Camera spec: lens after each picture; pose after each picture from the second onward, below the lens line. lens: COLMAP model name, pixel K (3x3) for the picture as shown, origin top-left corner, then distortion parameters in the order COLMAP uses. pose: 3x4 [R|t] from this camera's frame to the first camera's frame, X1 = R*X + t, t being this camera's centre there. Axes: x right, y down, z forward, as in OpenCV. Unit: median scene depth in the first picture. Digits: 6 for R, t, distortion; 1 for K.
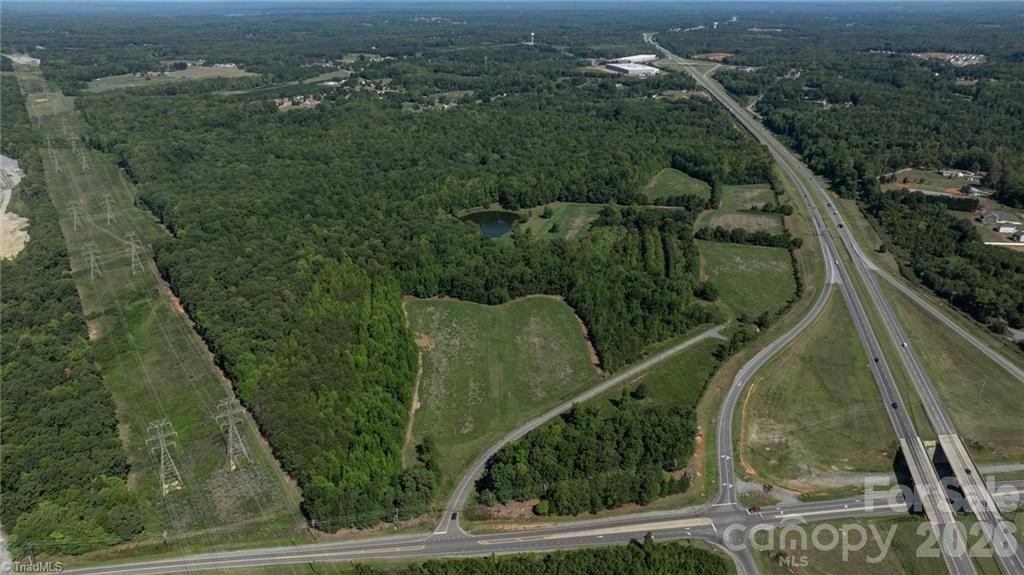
lens RADIAL K [[719.3, 0, 512.0], [0, 719.3, 287.5], [0, 0, 1]] dist [-0.021382, 0.001766]
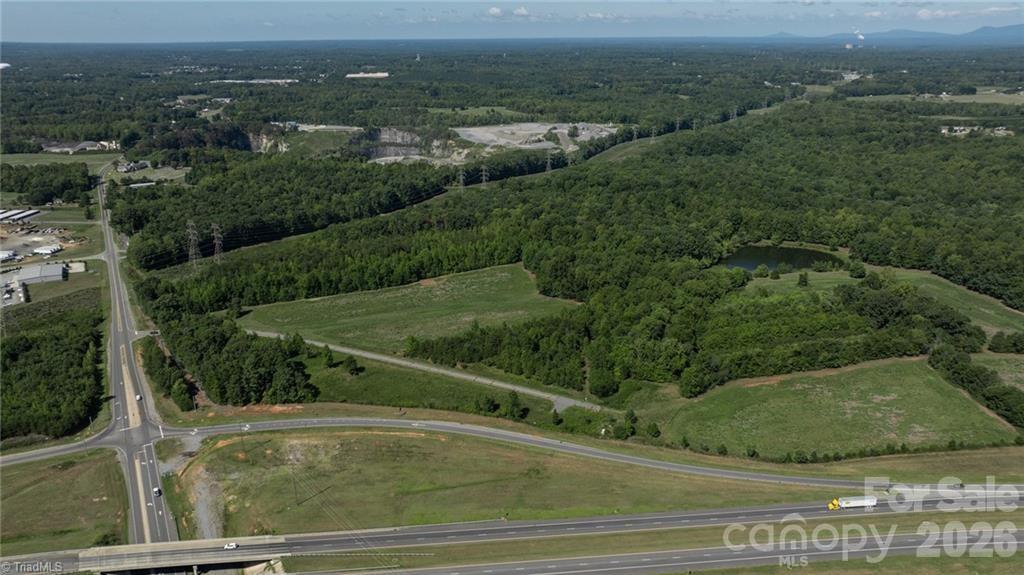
lens RADIAL K [[720.7, 0, 512.0], [0, 720.7, 287.5], [0, 0, 1]] dist [-0.039477, 0.047325]
pose [[0.375277, 0.308609, -0.874030, 0.518563], [-0.348715, 0.920678, 0.175354, -0.089432], [0.858816, 0.238981, 0.453126, 0.375384]]
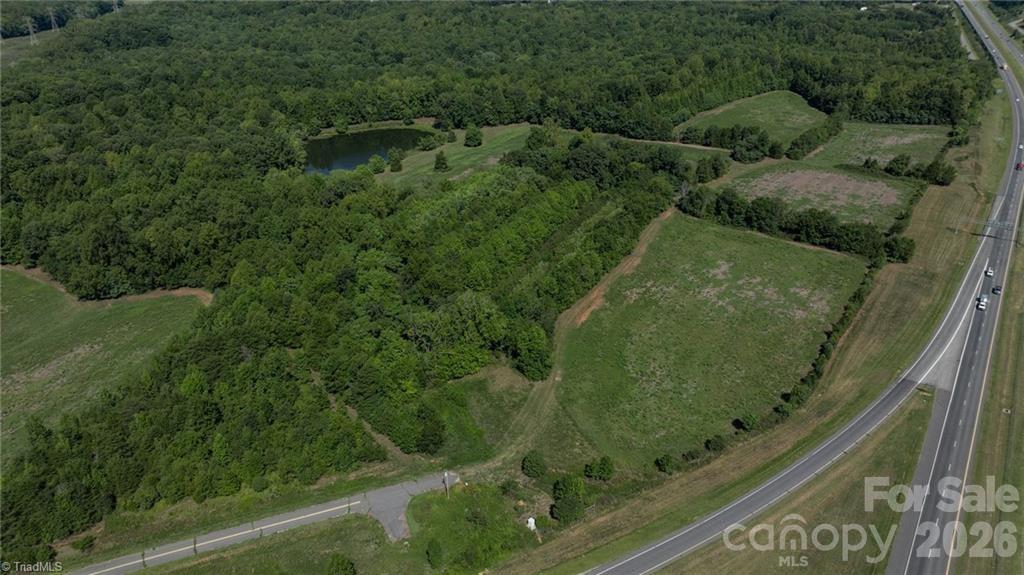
lens RADIAL K [[720.7, 0, 512.0], [0, 720.7, 287.5], [0, 0, 1]] dist [-0.039477, 0.047325]
pose [[0.942659, 0.145872, -0.300192, 0.255497], [-0.122291, 0.987840, 0.096003, -0.042609], [0.310546, -0.053787, 0.949035, 0.440248]]
